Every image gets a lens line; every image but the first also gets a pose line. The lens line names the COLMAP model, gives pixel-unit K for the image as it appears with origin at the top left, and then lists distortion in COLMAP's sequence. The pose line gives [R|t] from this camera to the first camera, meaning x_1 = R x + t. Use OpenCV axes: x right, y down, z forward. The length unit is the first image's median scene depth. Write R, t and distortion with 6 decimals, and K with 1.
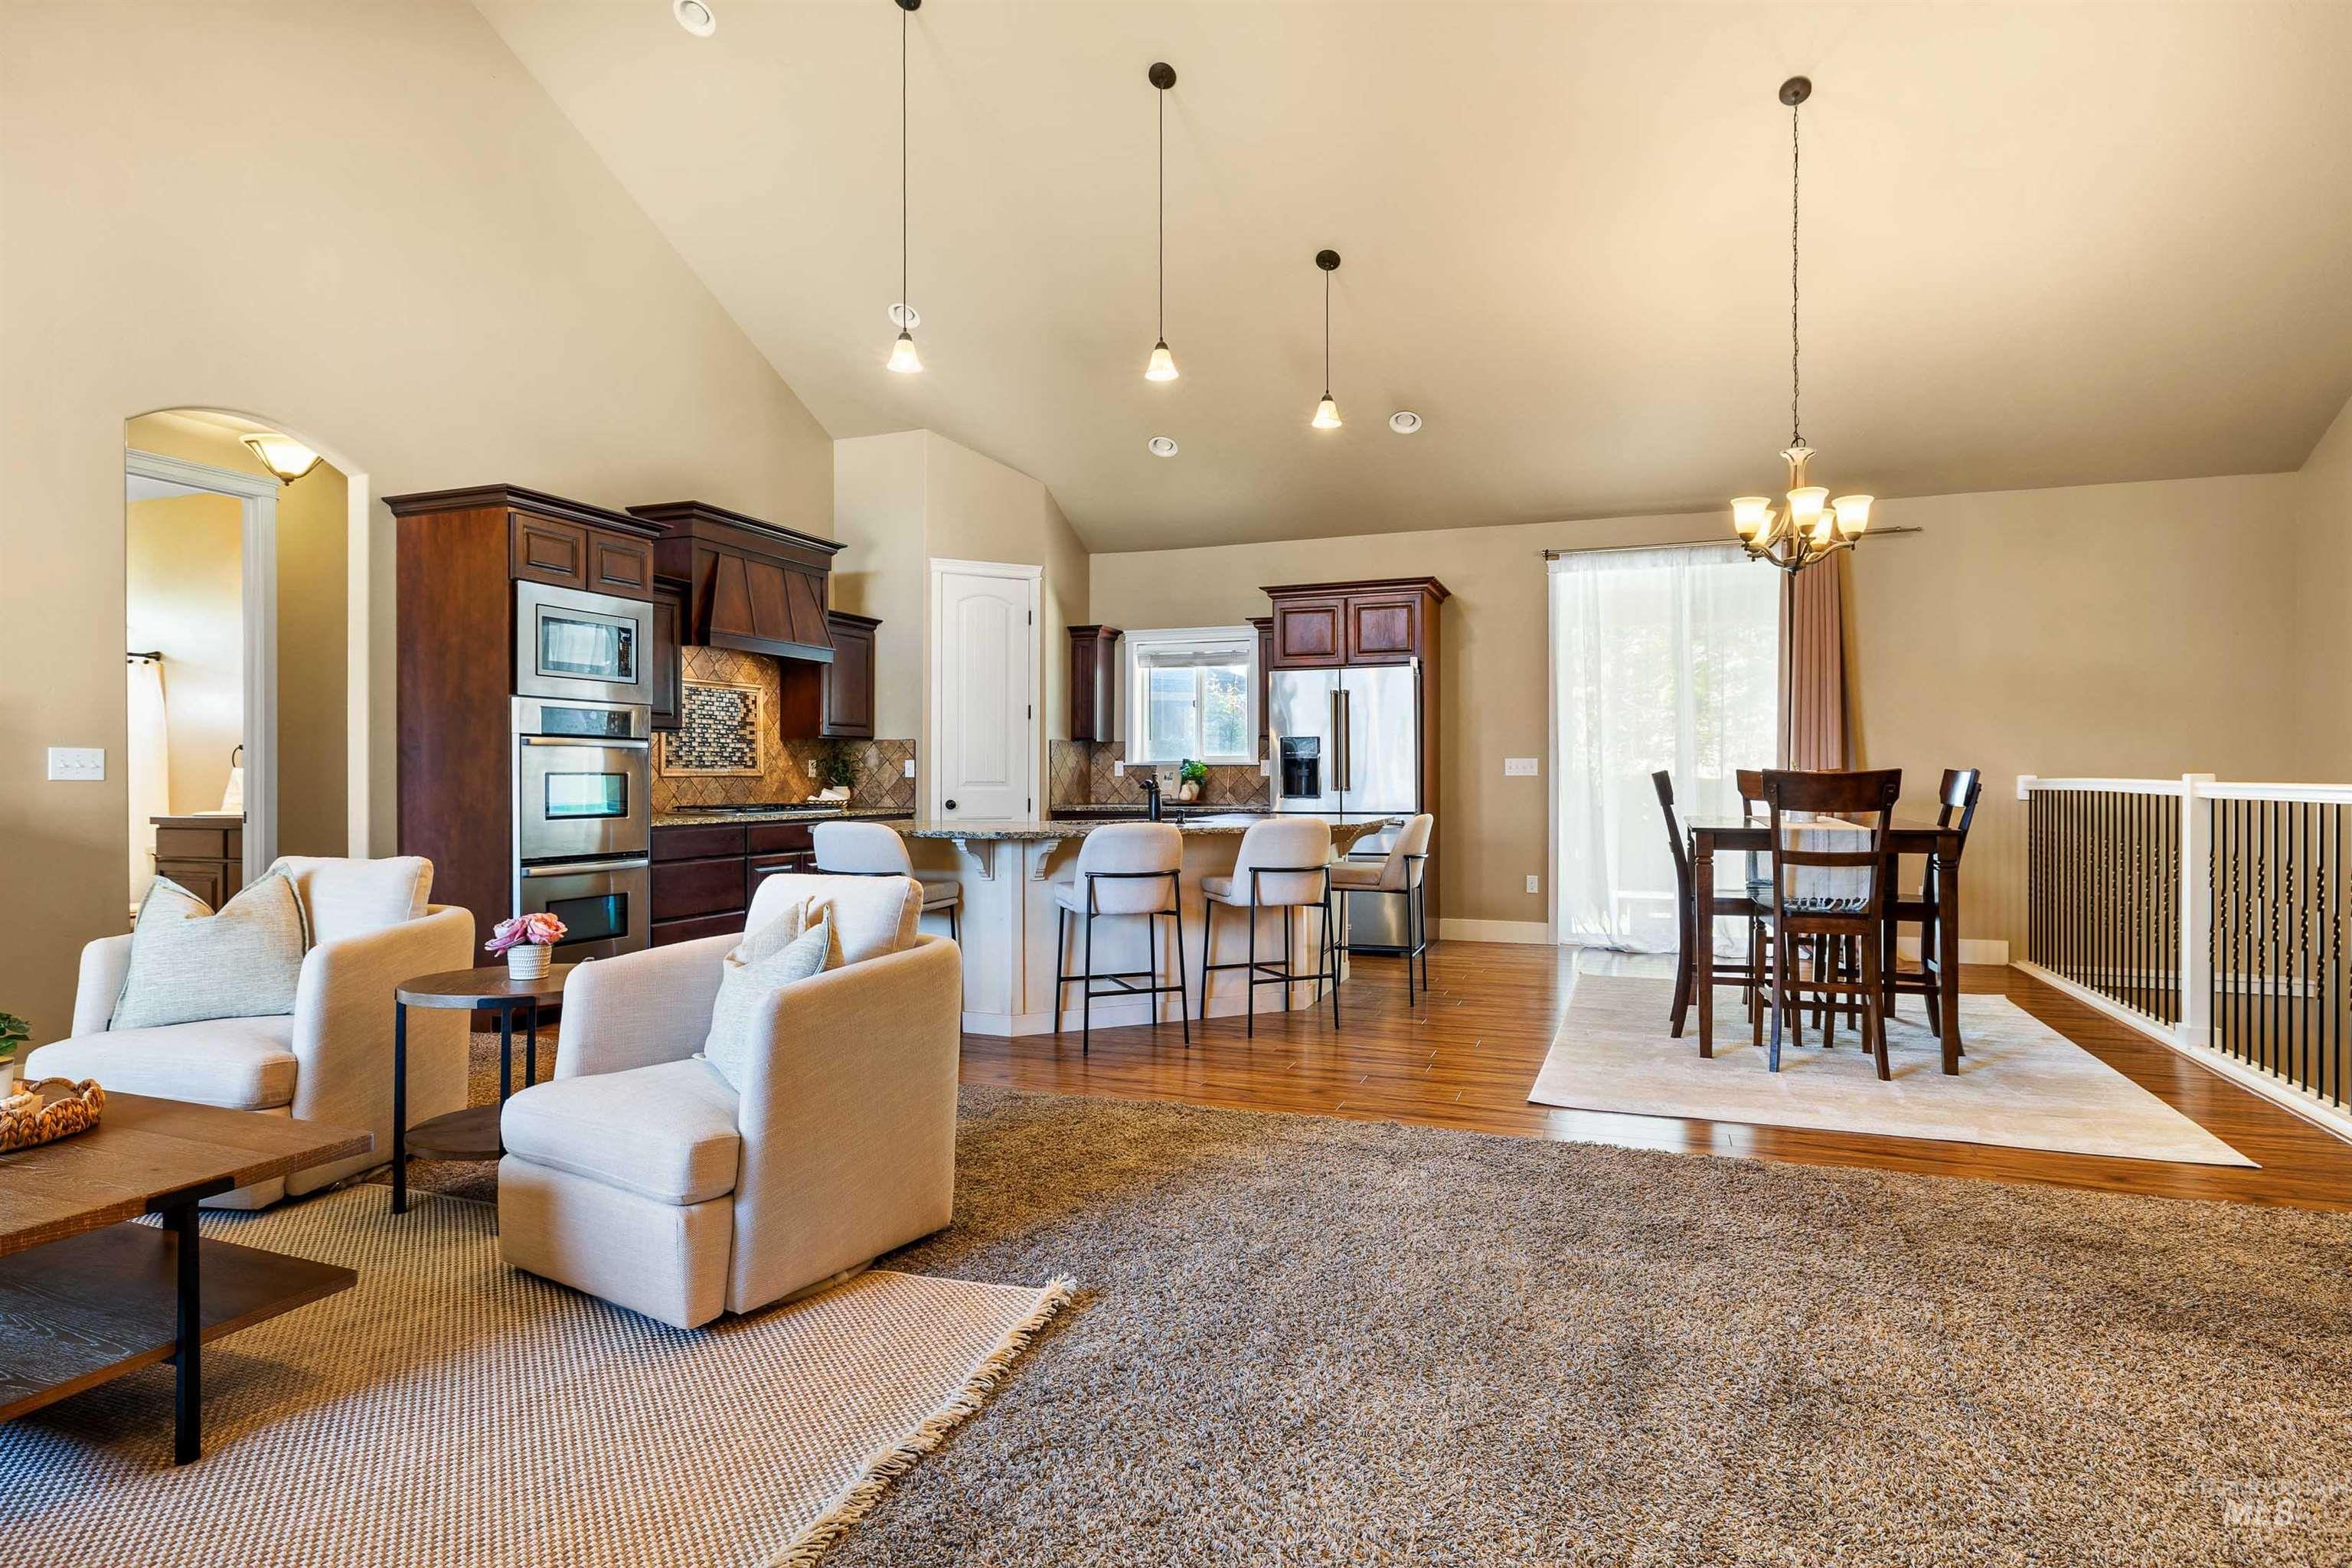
lens RADIAL K [[1275.4, 0, 1167.7], [0, 1275.4, 784.9], [0, 0, 1]] dist [0.004321, 0.000614]
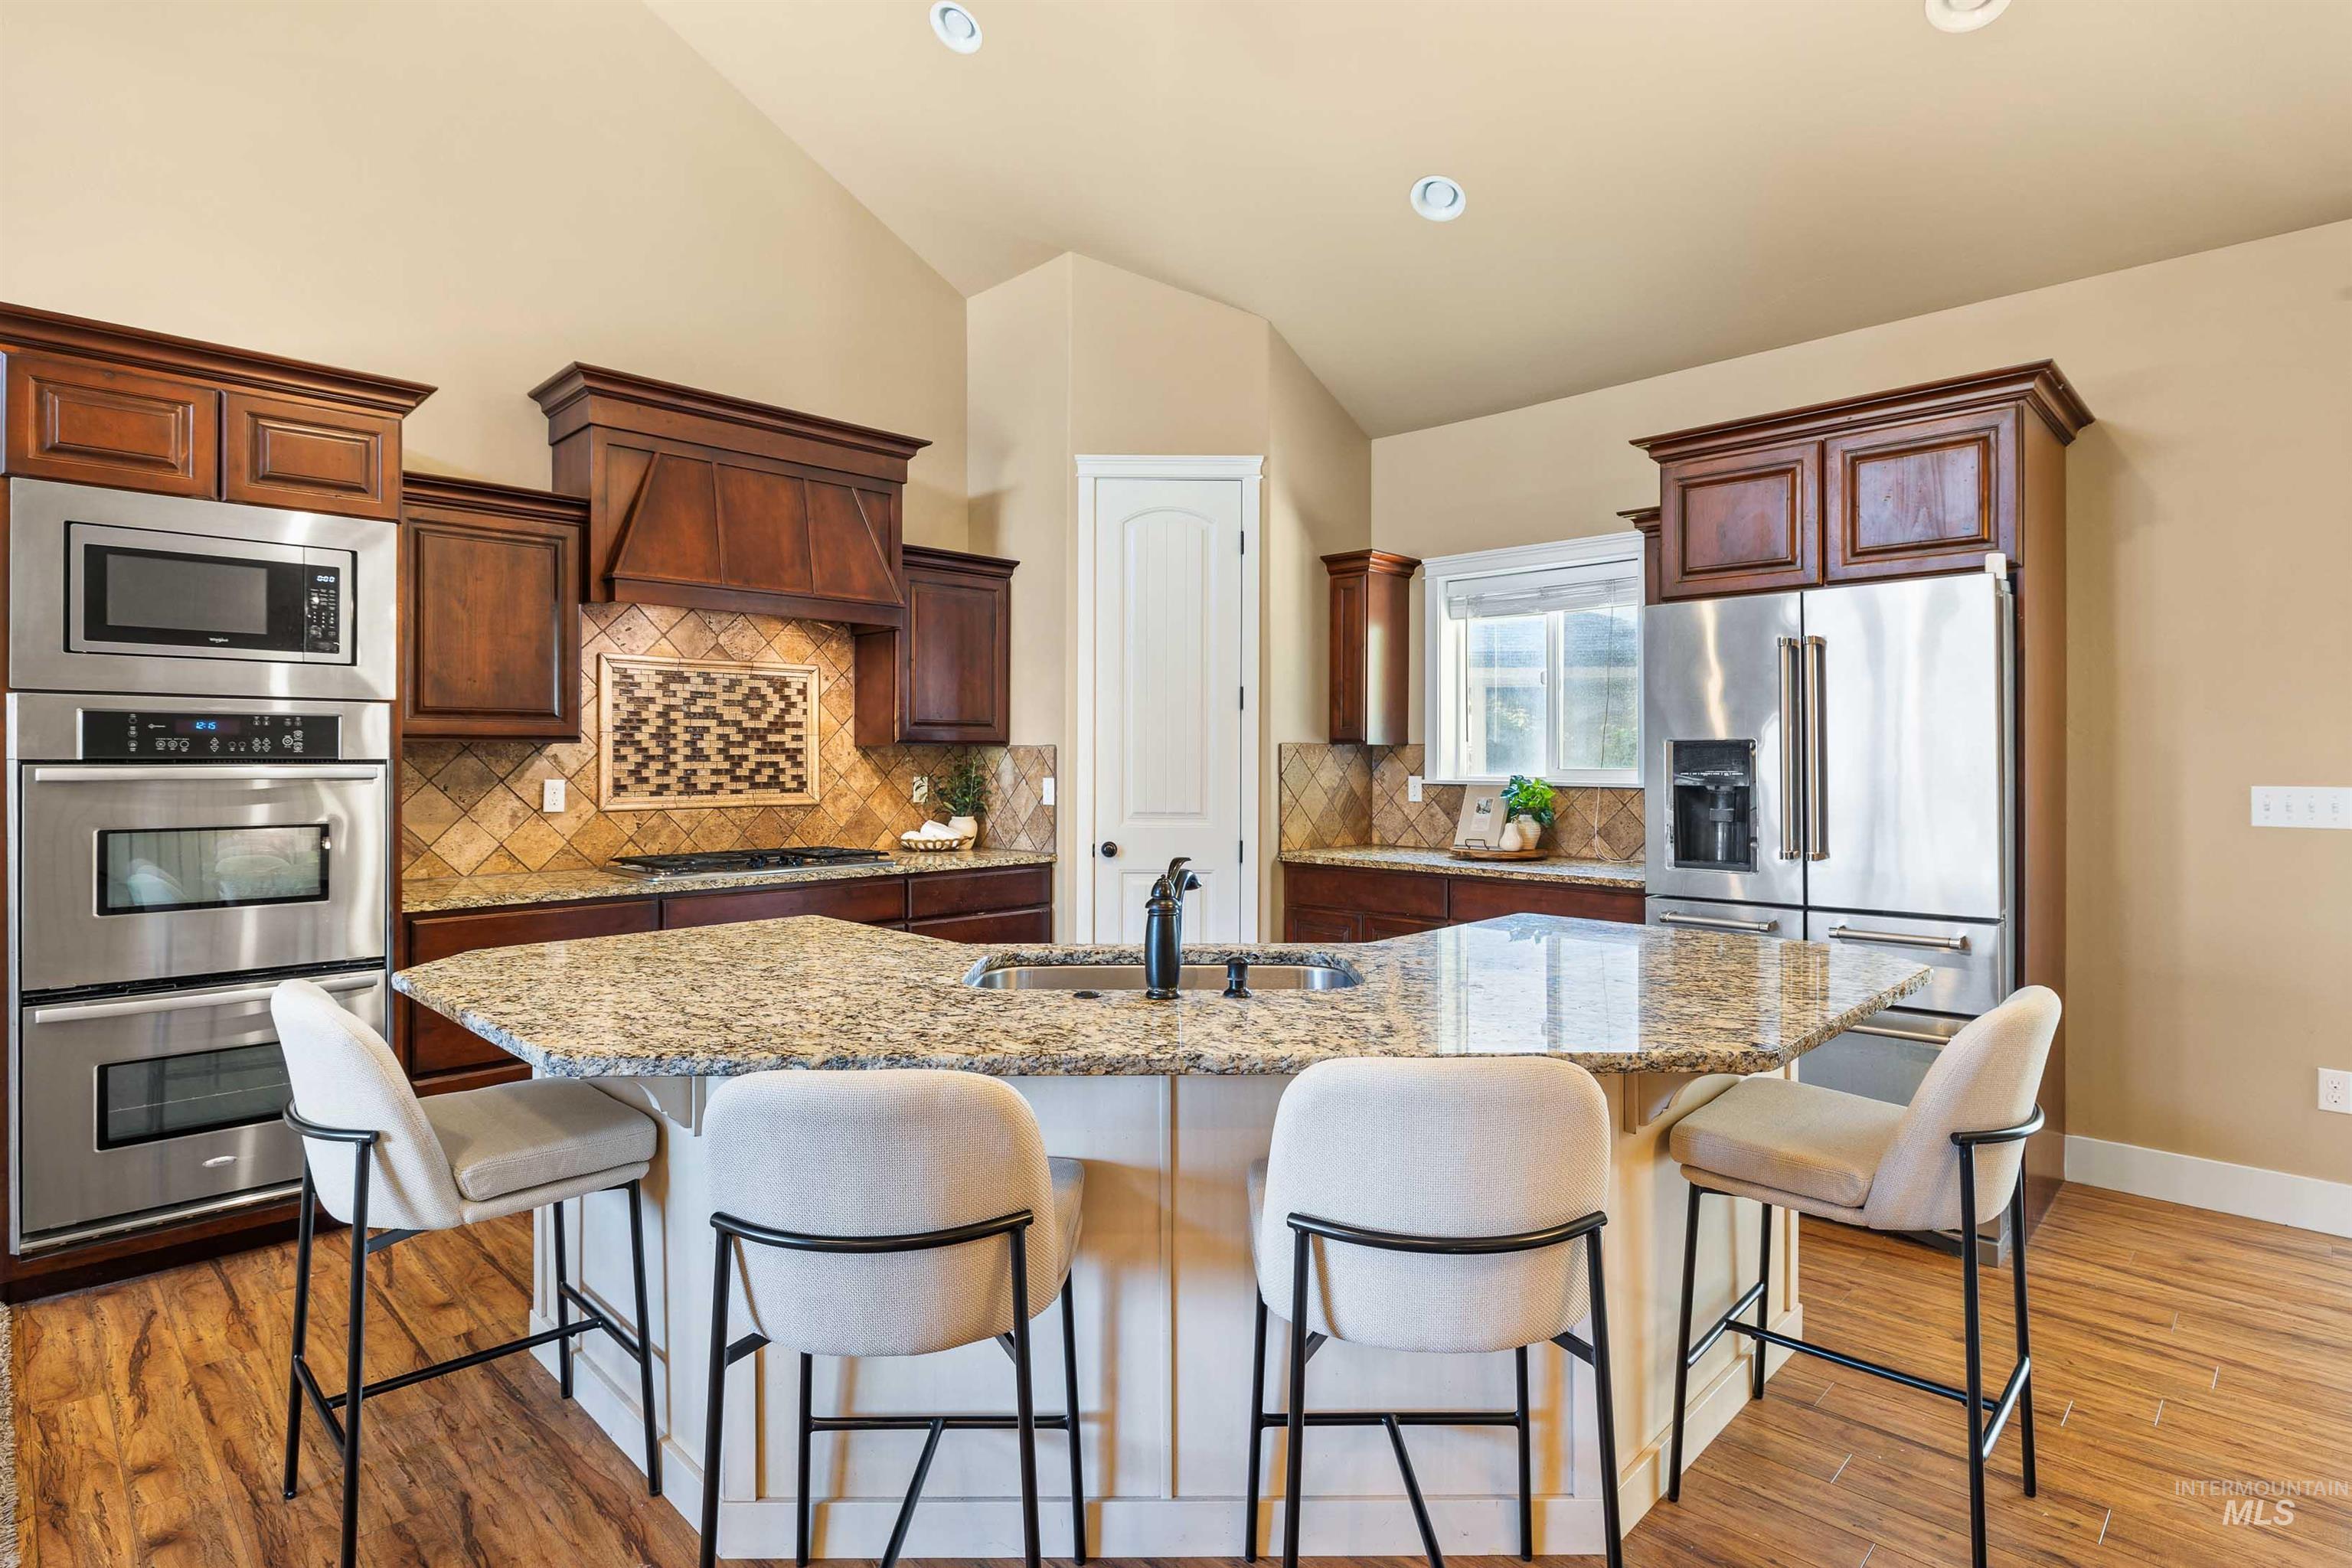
lens RADIAL K [[1197.5, 0, 1171.7], [0, 1197.5, 759.5], [0, 0, 1]] dist [-0.003221, 0.000607]
pose [[0.913535, 0.001666, -0.406756, 0.097990], [-0.003700, 0.999984, -0.004213, -0.026964], [0.406743, 0.005353, 0.913527, 0.492932]]
